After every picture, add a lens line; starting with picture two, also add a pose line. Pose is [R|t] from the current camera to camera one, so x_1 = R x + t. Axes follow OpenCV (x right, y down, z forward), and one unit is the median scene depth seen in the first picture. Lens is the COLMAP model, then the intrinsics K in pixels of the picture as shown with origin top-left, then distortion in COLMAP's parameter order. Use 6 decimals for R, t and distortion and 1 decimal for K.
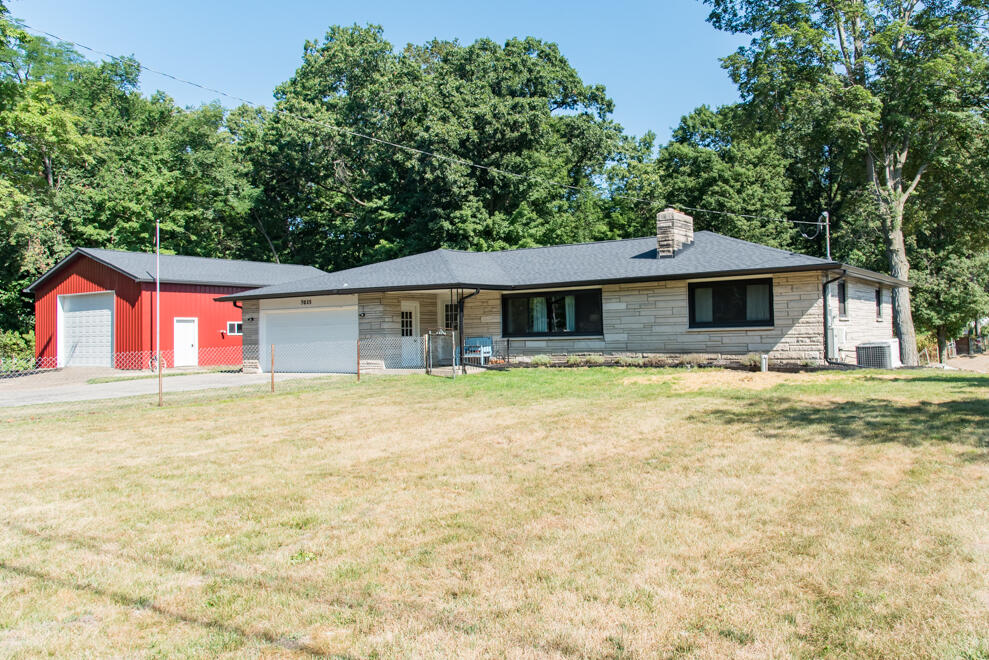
lens RADIAL K [[778.7, 0, 546.7], [0, 778.7, 328.3], [0, 0, 1]] dist [0.039190, -0.001213]
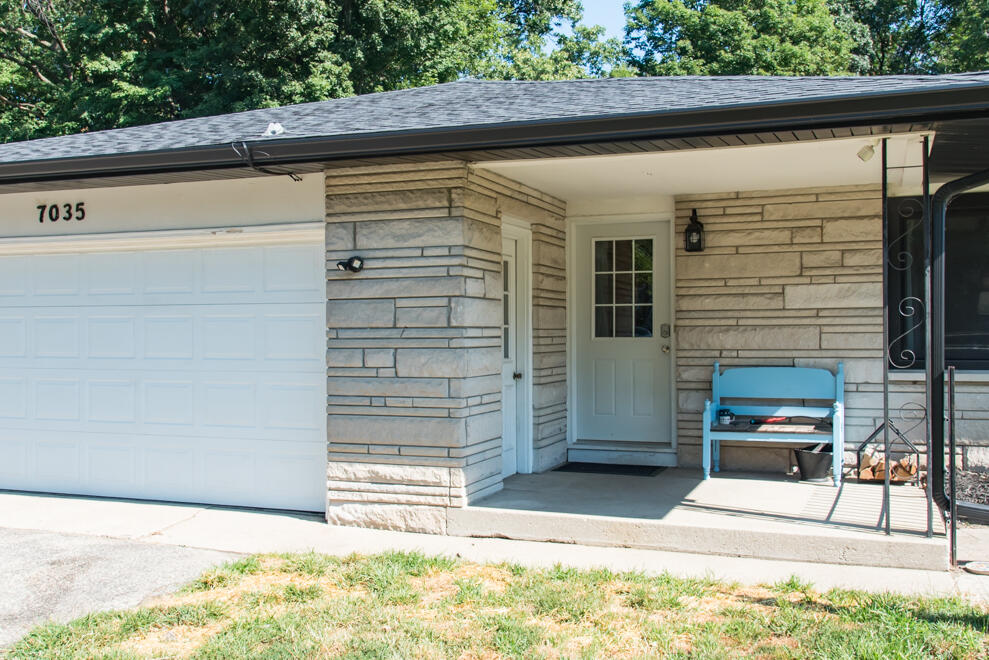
lens RADIAL K [[1032.0, 0, 464.8], [0, 1032.0, 333.2], [0, 0, 1]] dist [0.023227, 0.002116]
pose [[0.981625, 0.015498, 0.190191, -0.142454], [-0.016915, 0.999840, 0.005829, 0.000293], [-0.190071, -0.008939, 0.981730, 0.381570]]
